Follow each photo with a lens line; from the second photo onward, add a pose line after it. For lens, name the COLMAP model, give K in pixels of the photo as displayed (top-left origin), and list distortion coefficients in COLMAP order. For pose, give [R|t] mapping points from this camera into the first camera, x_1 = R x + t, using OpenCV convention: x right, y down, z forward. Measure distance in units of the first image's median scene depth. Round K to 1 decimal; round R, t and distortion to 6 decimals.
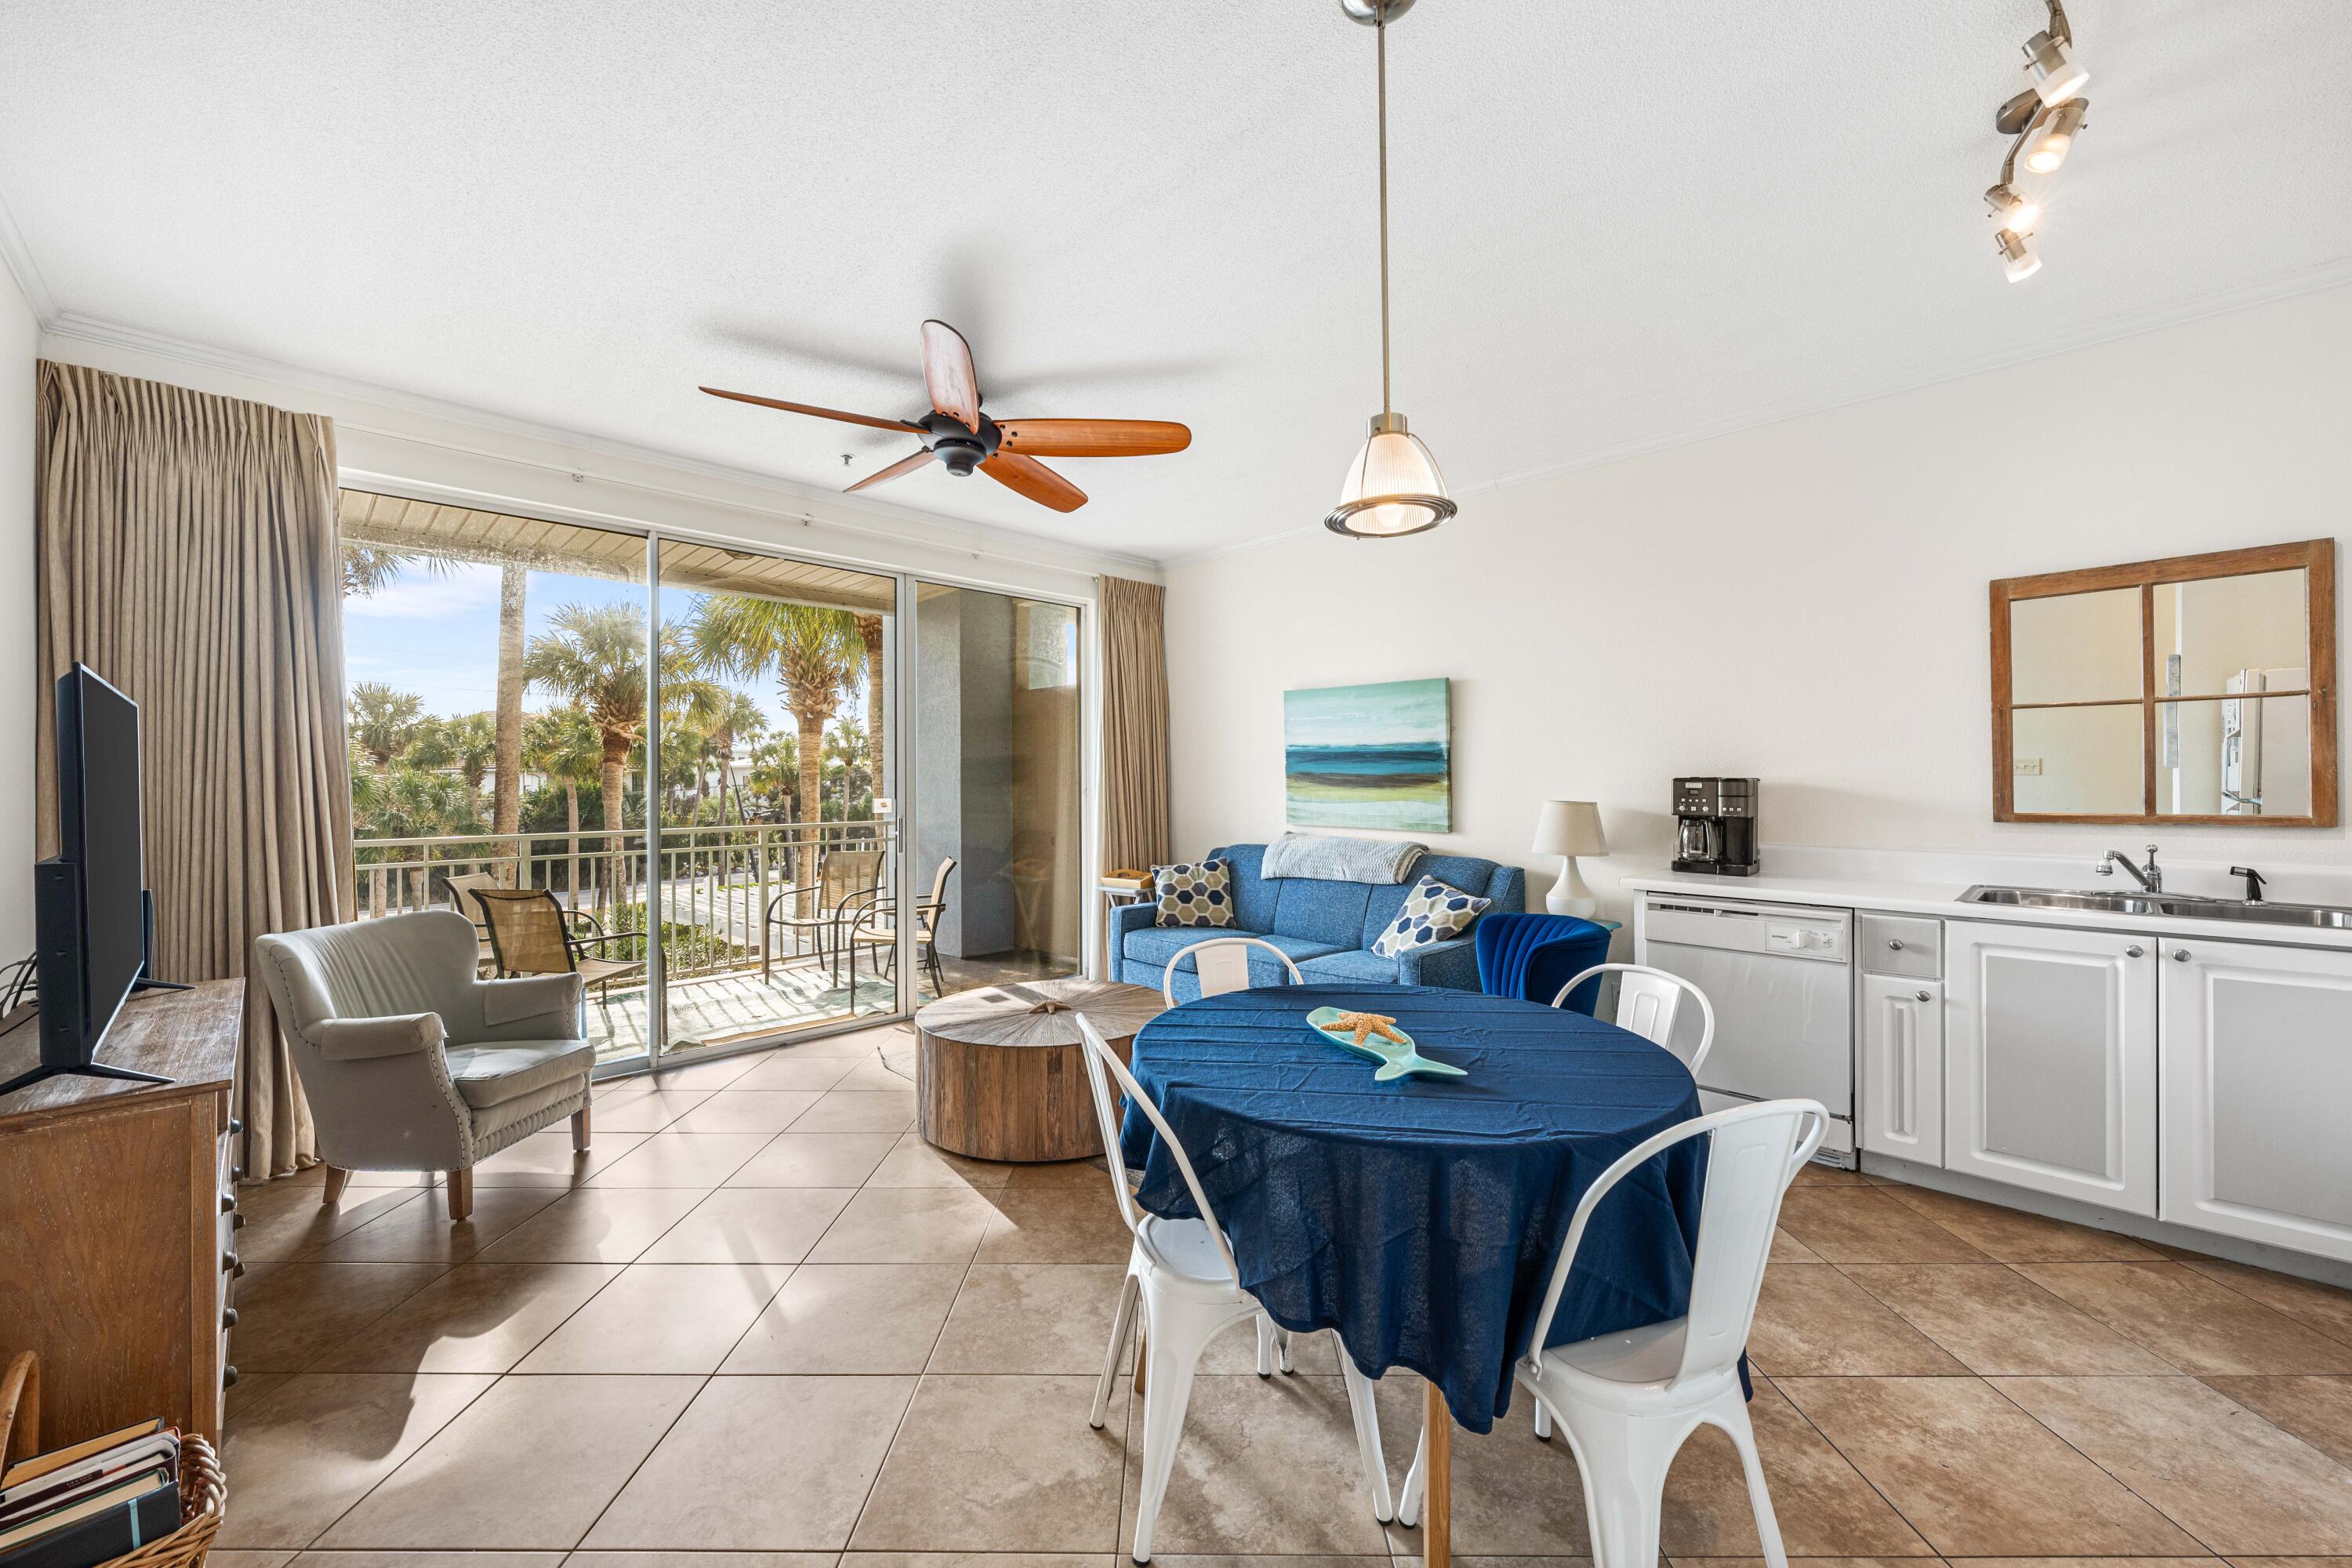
lens RADIAL K [[896.1, 0, 1123.7], [0, 896.1, 792.4], [0, 0, 1]] dist [0.005077, -0.000634]
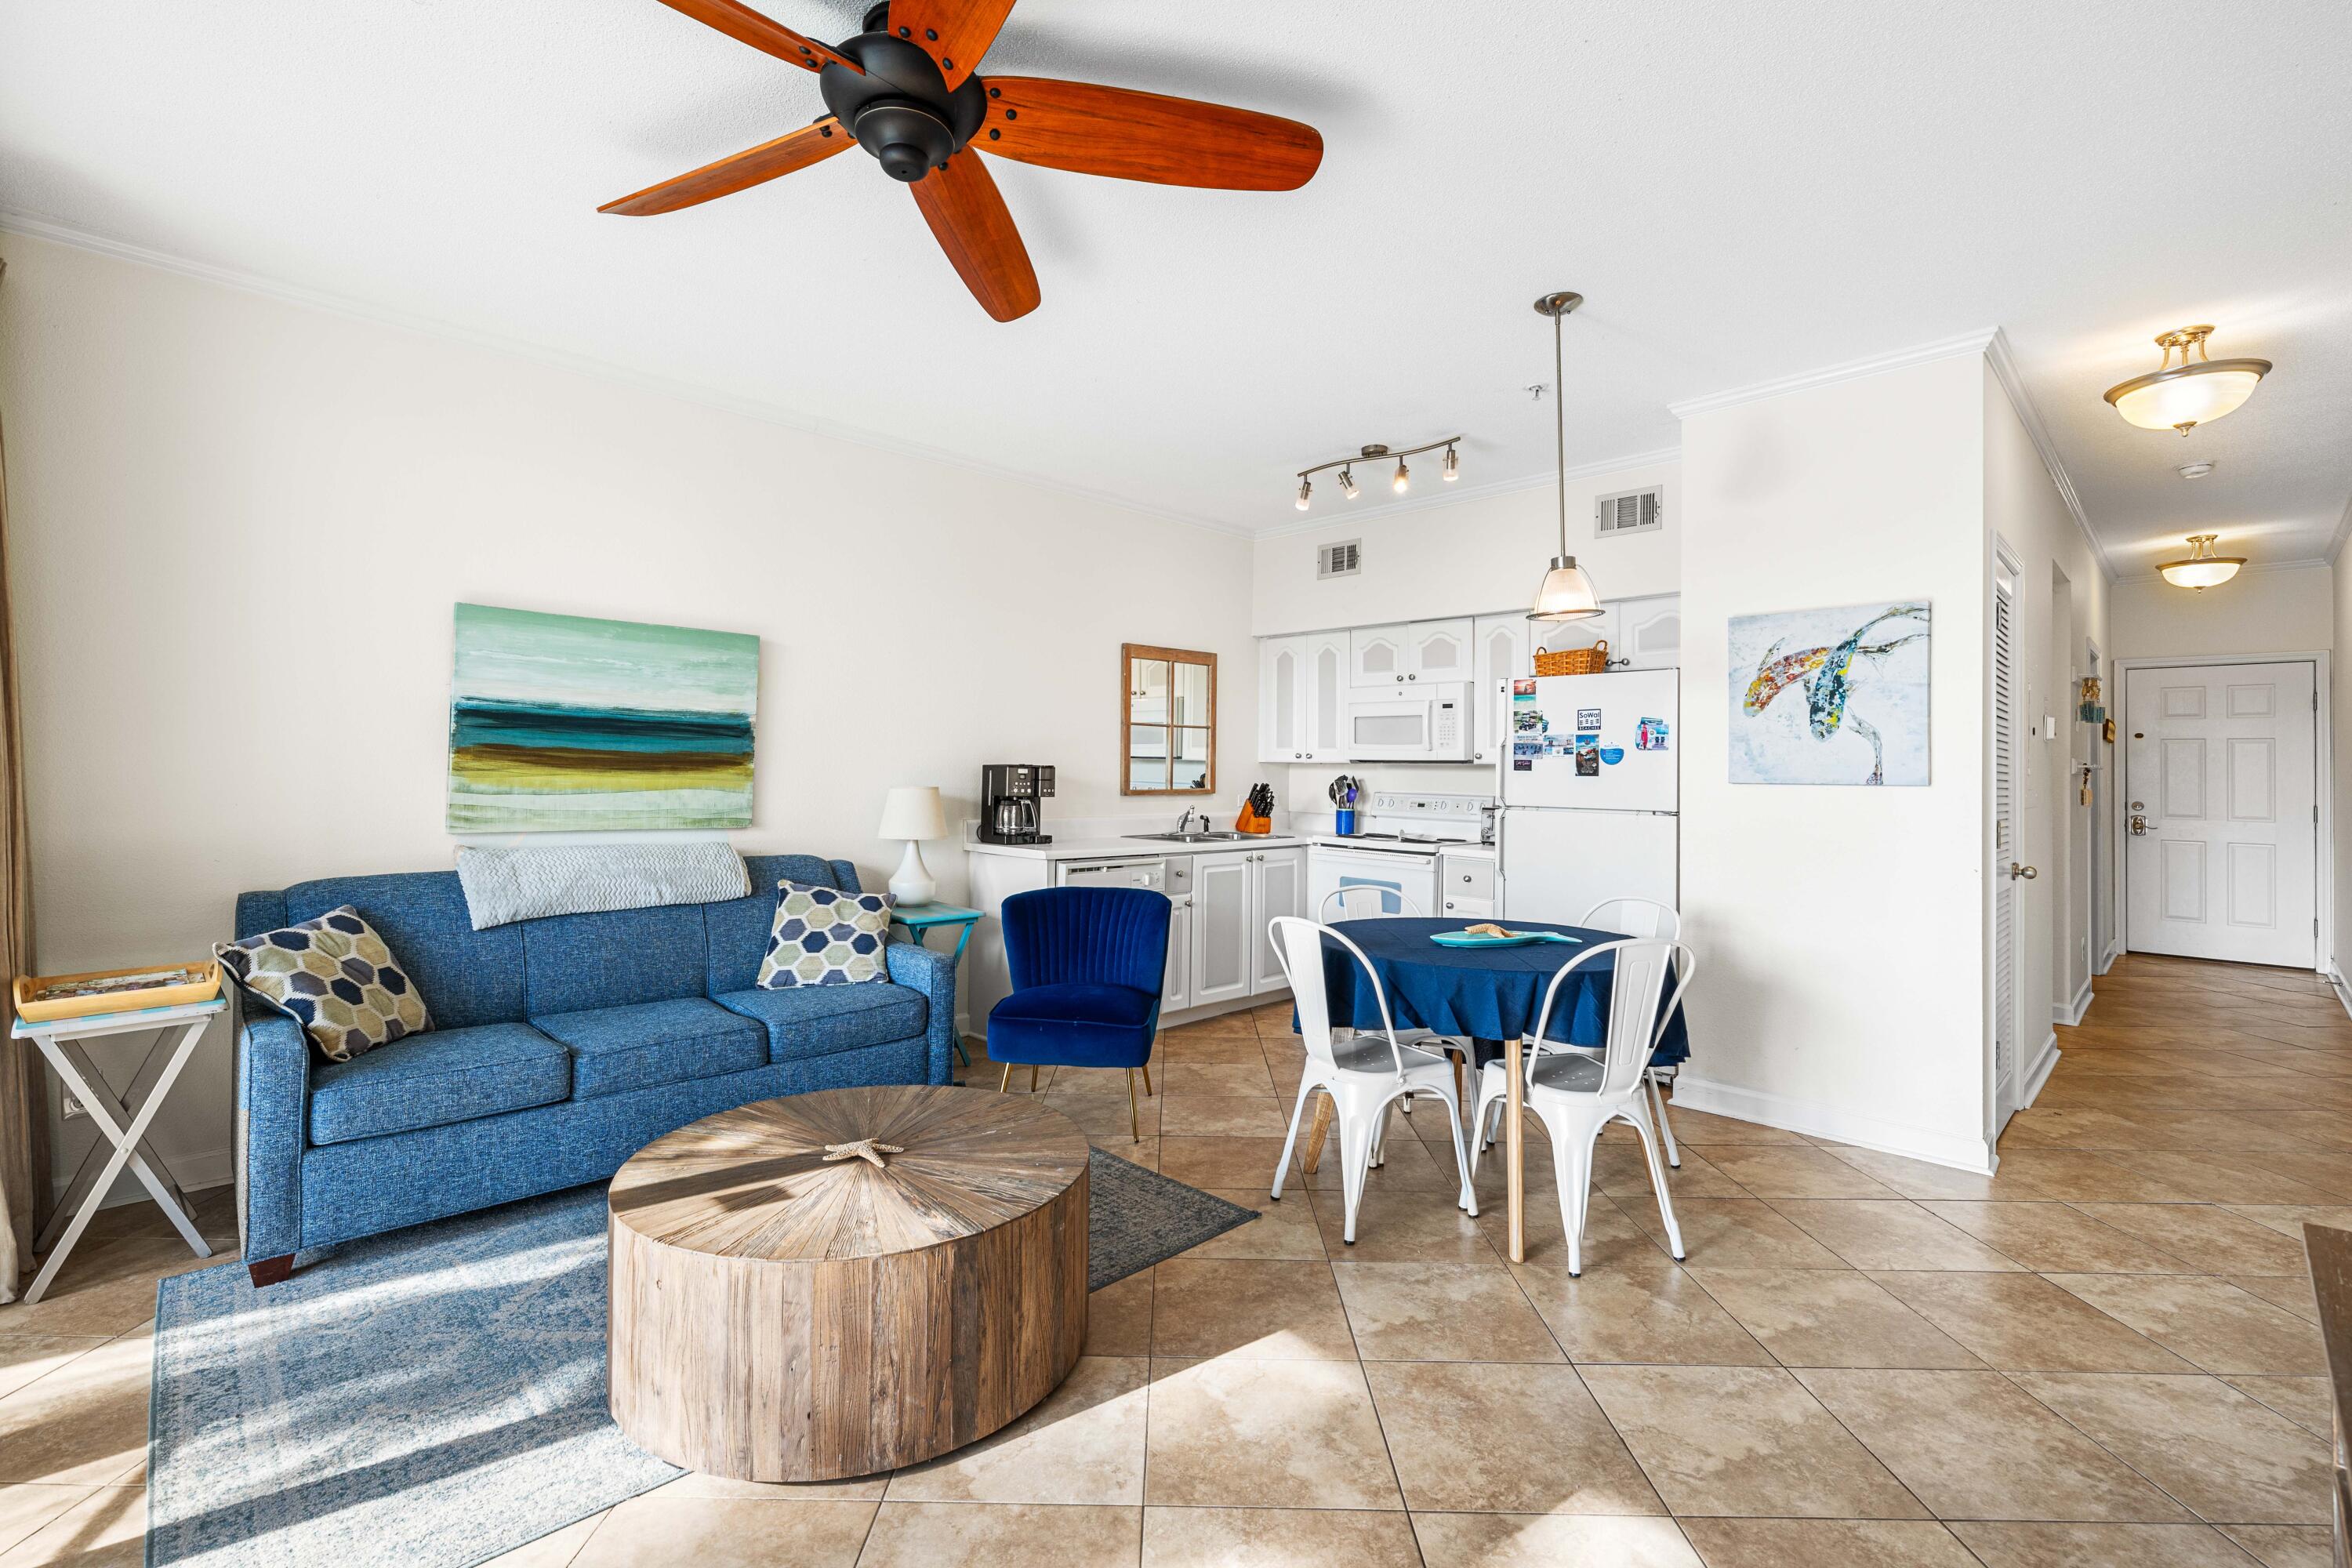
lens RADIAL K [[1060.8, 0, 1194.8], [0, 1060.8, 753.2], [0, 0, 1]] dist [-0.003438, 0.000584]
pose [[-0.040525, 0.020079, 0.998977, -0.593380], [0.000540, 0.999798, -0.020073, -0.002304], [-0.999178, -0.000274, -0.040527, 0.623379]]
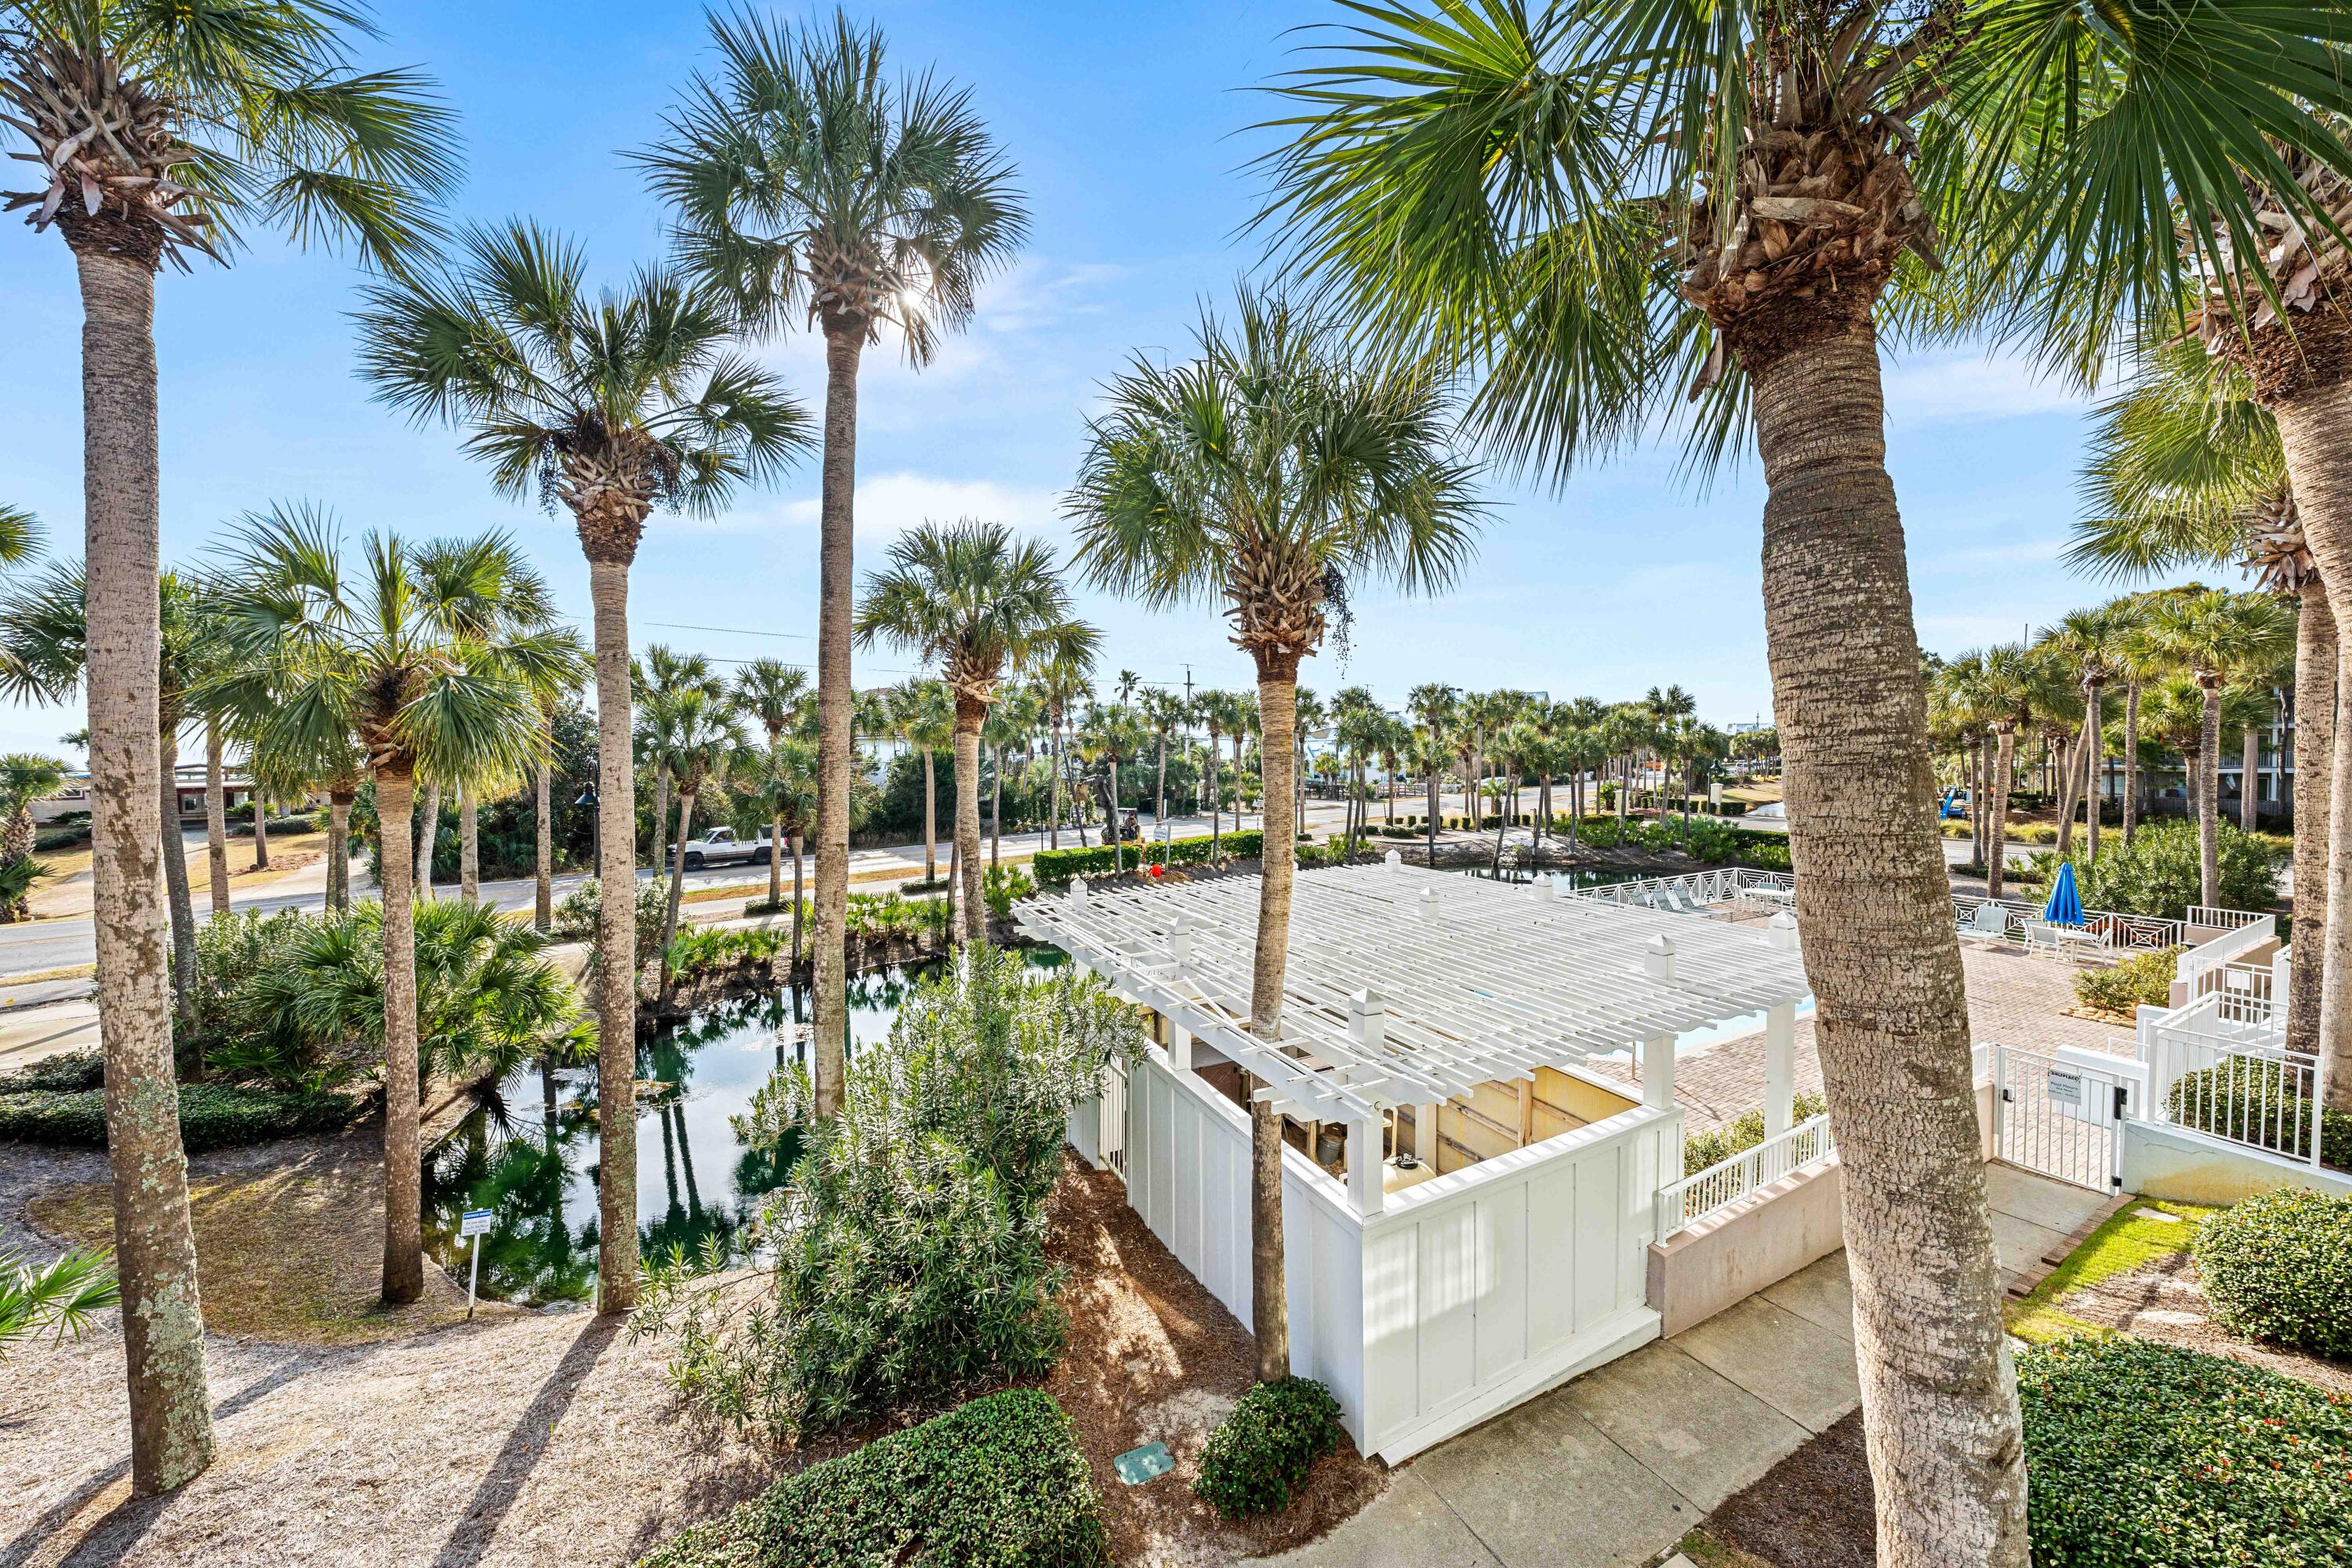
lens RADIAL K [[820.6, 0, 1161.6], [0, 820.6, 766.2], [0, 0, 1]] dist [-0.006038, 0.000024]
pose [[0.961821, 0.008090, -0.273561, -0.822317], [-0.004859, 0.999910, 0.012486, -0.053499], [0.273637, -0.010680, 0.961774, 1.402058]]
